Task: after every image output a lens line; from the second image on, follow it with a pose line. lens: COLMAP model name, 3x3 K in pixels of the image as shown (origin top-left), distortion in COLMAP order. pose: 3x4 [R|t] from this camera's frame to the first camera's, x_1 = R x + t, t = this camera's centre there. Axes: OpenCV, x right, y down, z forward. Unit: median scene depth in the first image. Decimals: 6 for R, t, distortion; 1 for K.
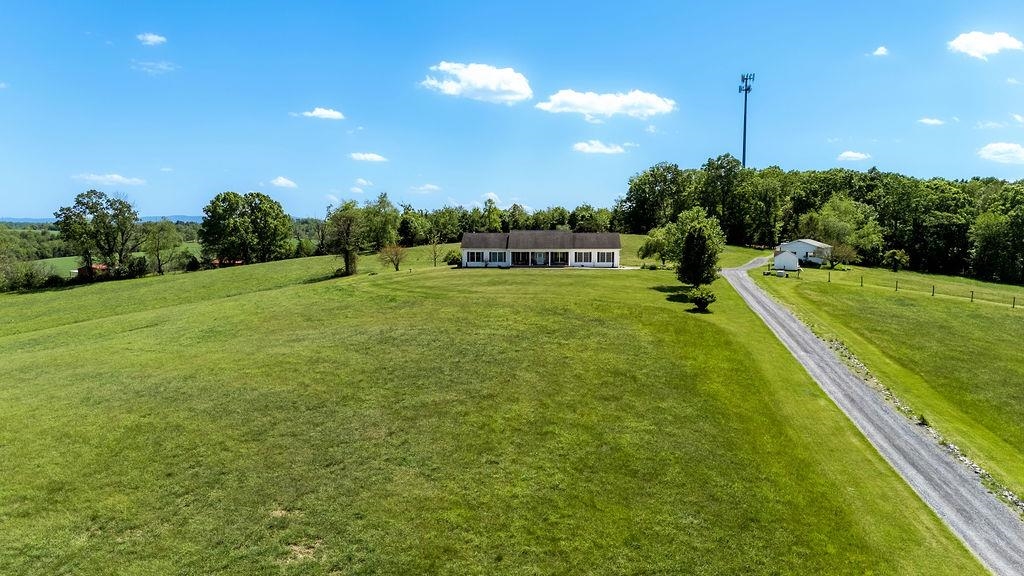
lens RADIAL K [[765.7, 0, 512.0], [0, 765.7, 288.0], [0, 0, 1]] dist [-0.005383, -0.001852]
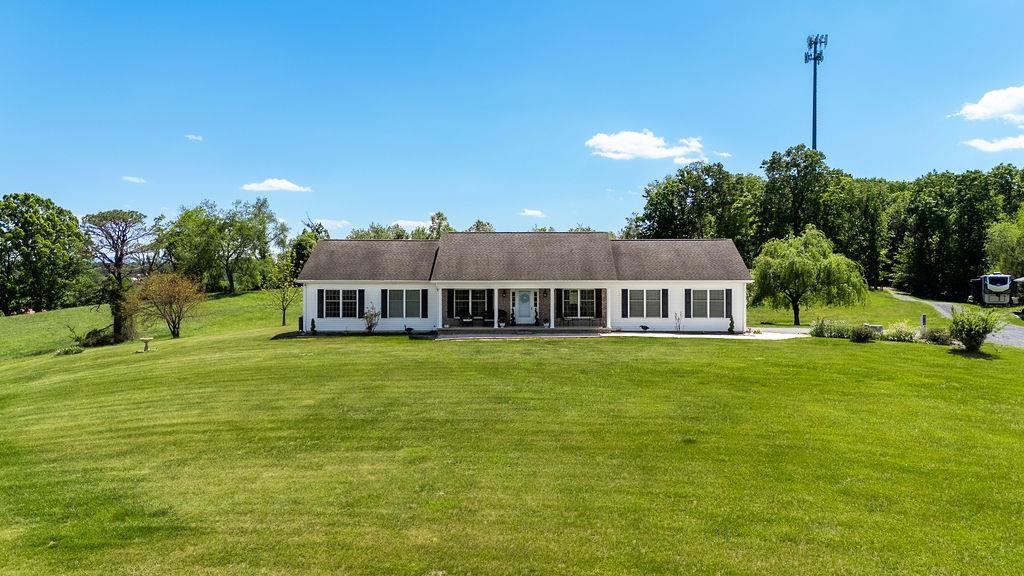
lens RADIAL K [[812.8, 0, 547.6], [0, 812.8, 257.8], [0, 0, 1]] dist [0.102427, -0.004232]
pose [[0.997021, 0.001973, 0.077108, 0.013403], [0.005285, 0.995576, -0.093814, -0.019276], [-0.076952, 0.093942, 0.992599, 0.460635]]
